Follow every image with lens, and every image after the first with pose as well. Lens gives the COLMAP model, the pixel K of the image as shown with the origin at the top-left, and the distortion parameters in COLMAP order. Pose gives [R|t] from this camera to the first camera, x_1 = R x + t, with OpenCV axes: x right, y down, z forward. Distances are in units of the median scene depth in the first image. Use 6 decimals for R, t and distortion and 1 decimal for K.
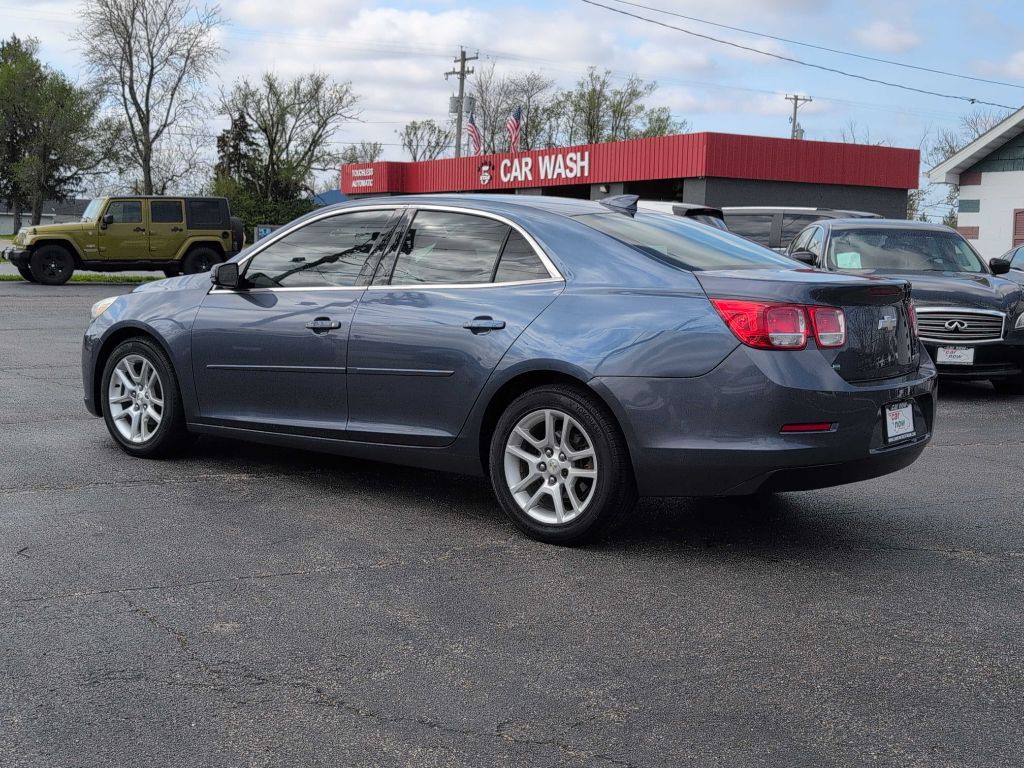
lens RADIAL K [[1310.4, 0, 505.5], [0, 1310.4, 381.7], [0, 0, 1]] dist [0.089147, -0.355307]
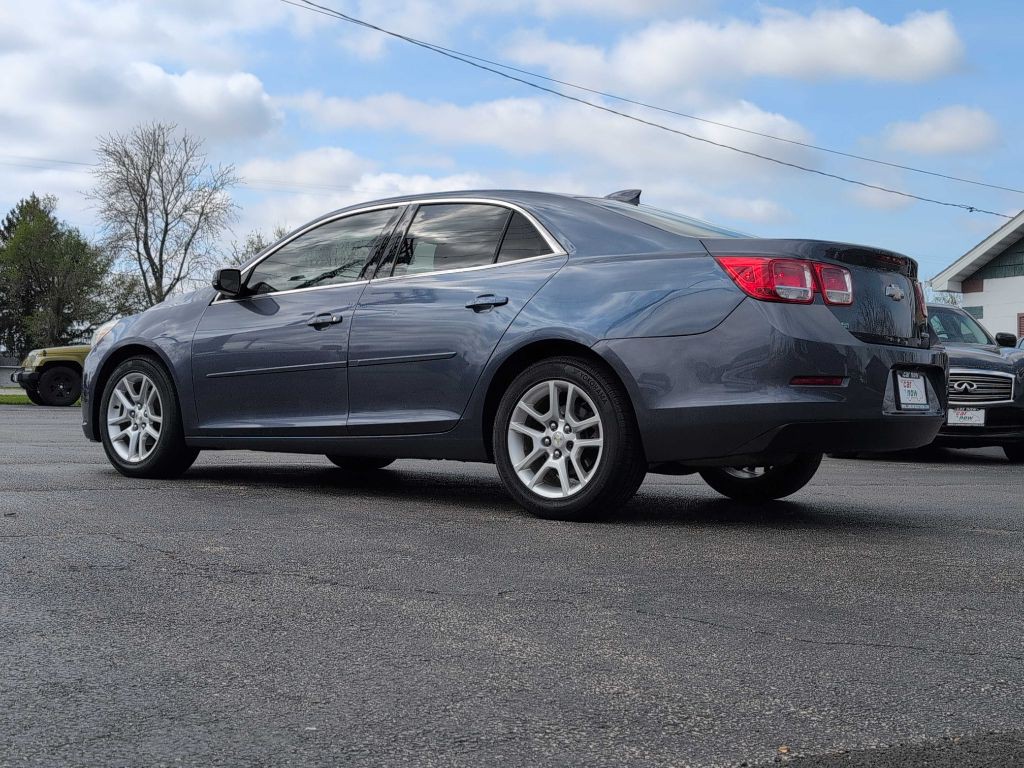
lens RADIAL K [[1308.6, 0, 506.9], [0, 1308.6, 387.8], [0, 0, 1]] dist [0.071890, -0.259782]
pose [[0.999966, -0.006816, -0.004641, 0.002476], [0.006234, 0.993279, -0.115577, 0.104945], [0.005397, 0.115545, 0.993288, 0.022533]]
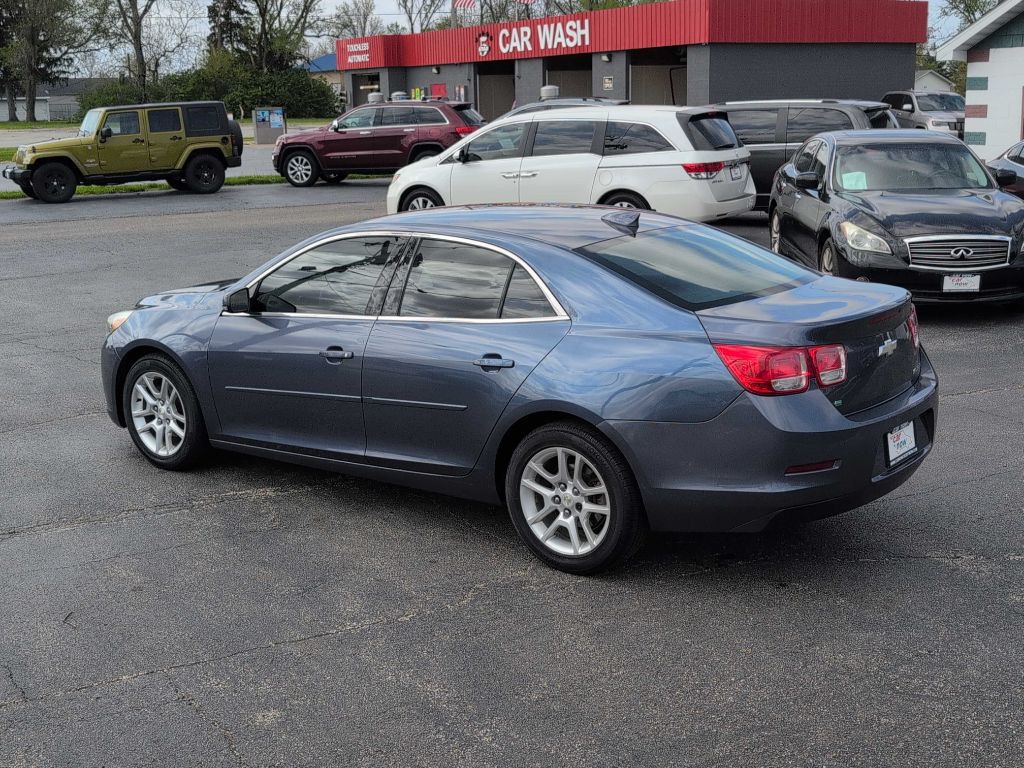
lens RADIAL K [[1311.9, 0, 507.5], [0, 1311.9, 392.1], [0, 0, 1]] dist [0.061232, -0.214173]
pose [[0.998684, -0.049996, -0.011419, 0.003962], [0.050997, 0.991674, 0.118248, -0.110244], [0.005412, -0.118675, 0.992918, -0.015769]]
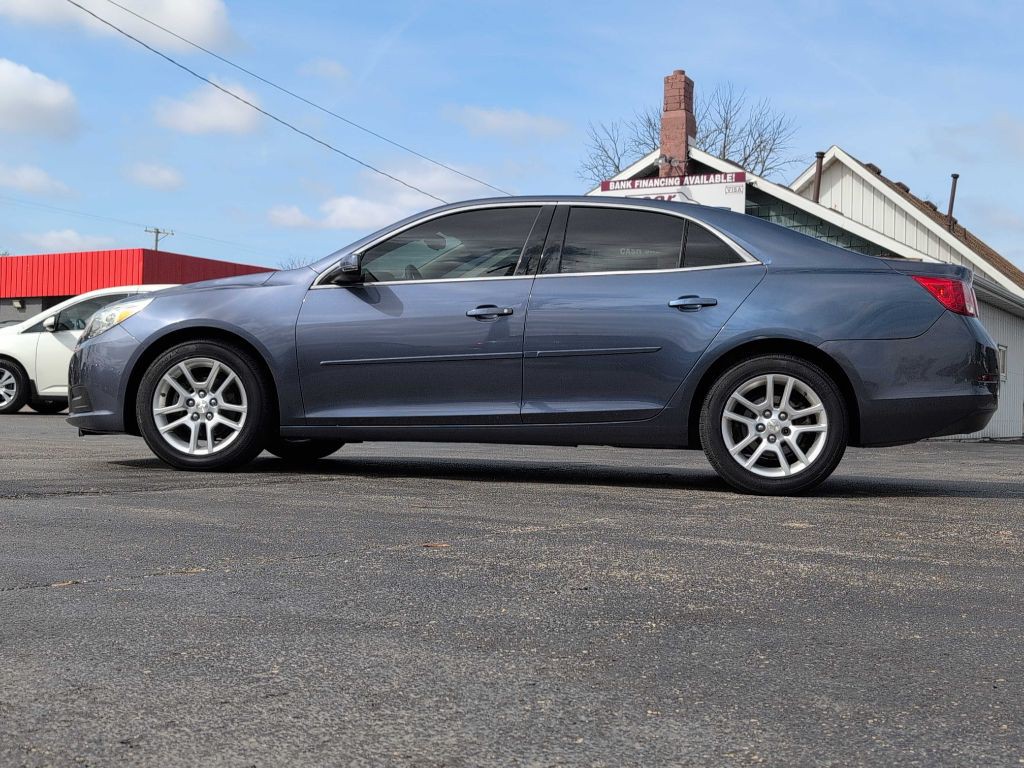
lens RADIAL K [[1308.6, 0, 506.9], [0, 1308.6, 387.8], [0, 0, 1]] dist [0.071890, -0.259782]
pose [[0.863108, 0.000622, 0.505019, -0.548321], [0.052238, 0.994525, -0.090503, 0.092000], [-0.502310, 0.104495, 0.858350, 0.114915]]
